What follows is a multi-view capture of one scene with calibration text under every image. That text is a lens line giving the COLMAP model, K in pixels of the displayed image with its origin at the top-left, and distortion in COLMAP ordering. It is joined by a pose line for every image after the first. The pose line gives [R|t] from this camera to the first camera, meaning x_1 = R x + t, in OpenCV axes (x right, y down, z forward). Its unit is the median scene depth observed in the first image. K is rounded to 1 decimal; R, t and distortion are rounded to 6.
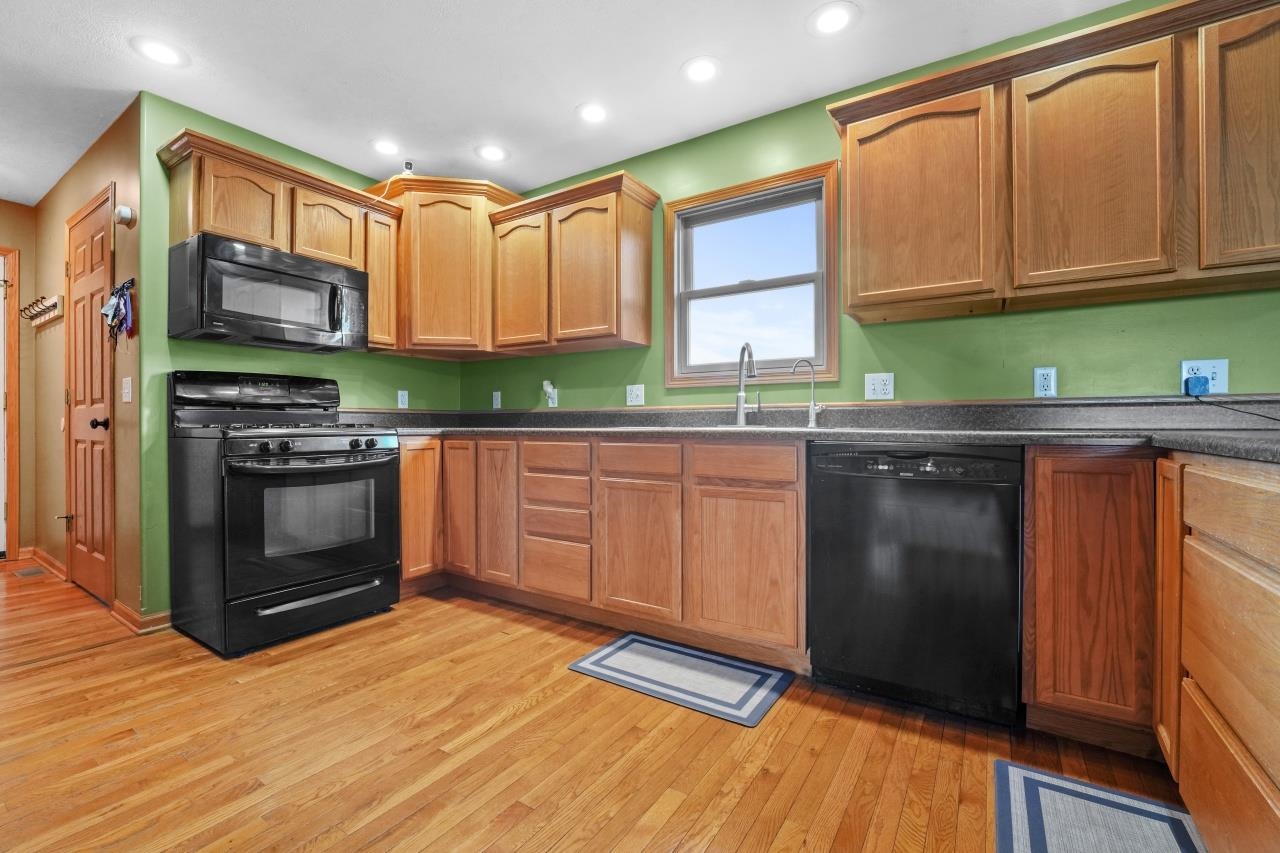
lens RADIAL K [[549.3, 0, 632.0], [0, 549.3, 424.2], [0, 0, 1]] dist [-0.019387, 0.000625]
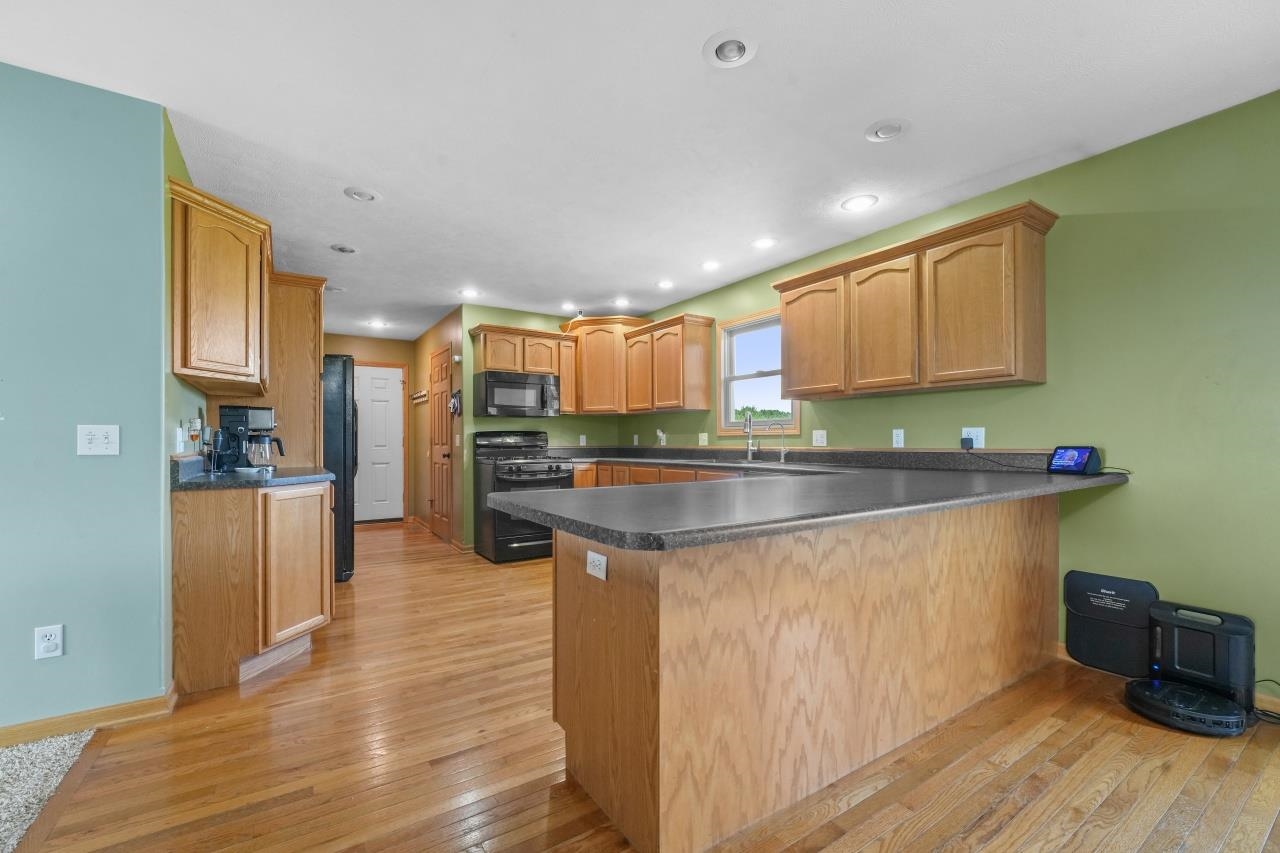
lens RADIAL K [[528.7, 0, 631.6], [0, 528.7, 438.2], [0, 0, 1]] dist [-0.017724, -0.000486]
pose [[0.920608, -0.006048, -0.390442, 0.485044], [0.003352, 0.999966, -0.007587, -0.051097], [0.390474, 0.005676, 0.920596, -0.615374]]
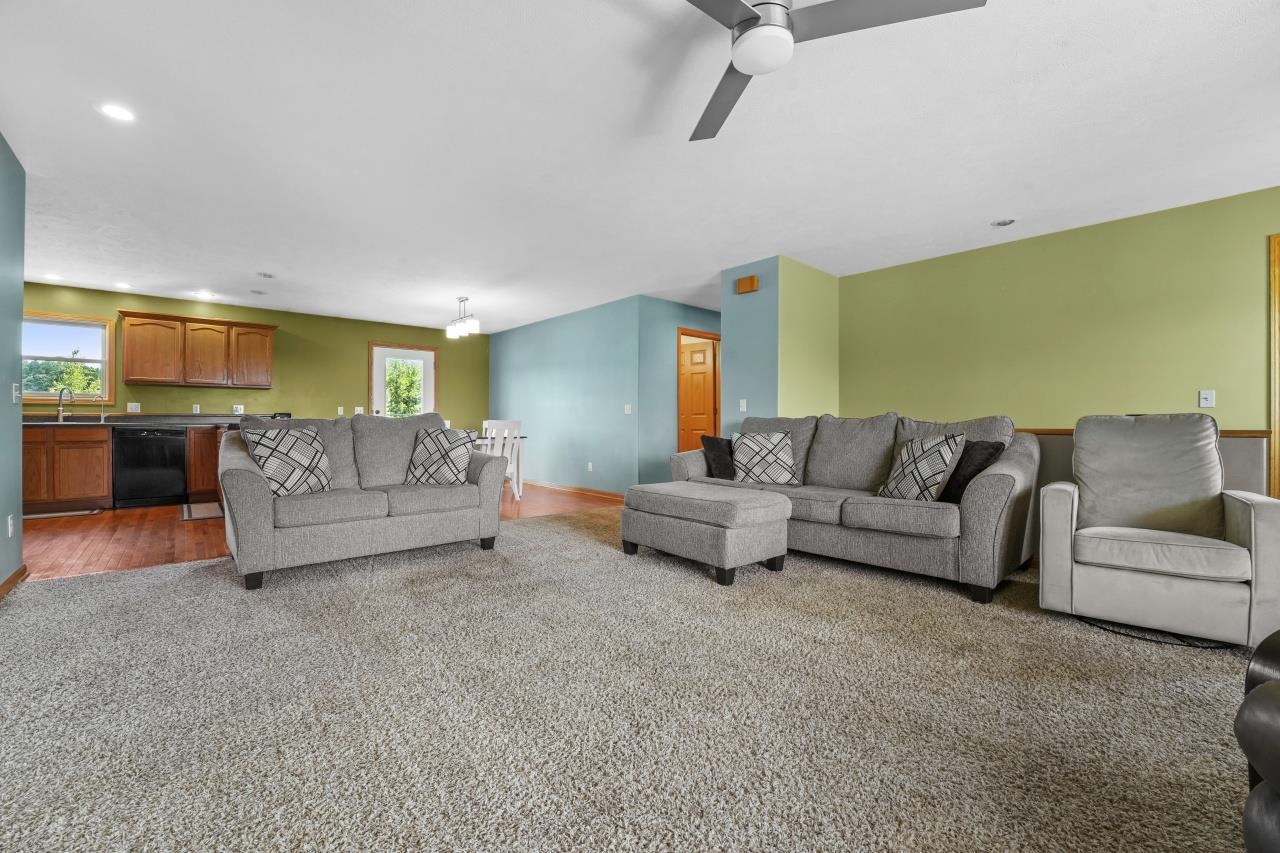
lens RADIAL K [[528.7, 0, 634.4], [0, 528.7, 420.5], [0, 0, 1]] dist [-0.017724, -0.000486]
pose [[0.276796, 0.000476, 0.960929, -1.182339], [-0.003238, 0.999995, 0.000437, -0.012016], [-0.960923, -0.003233, 0.276796, -1.856453]]
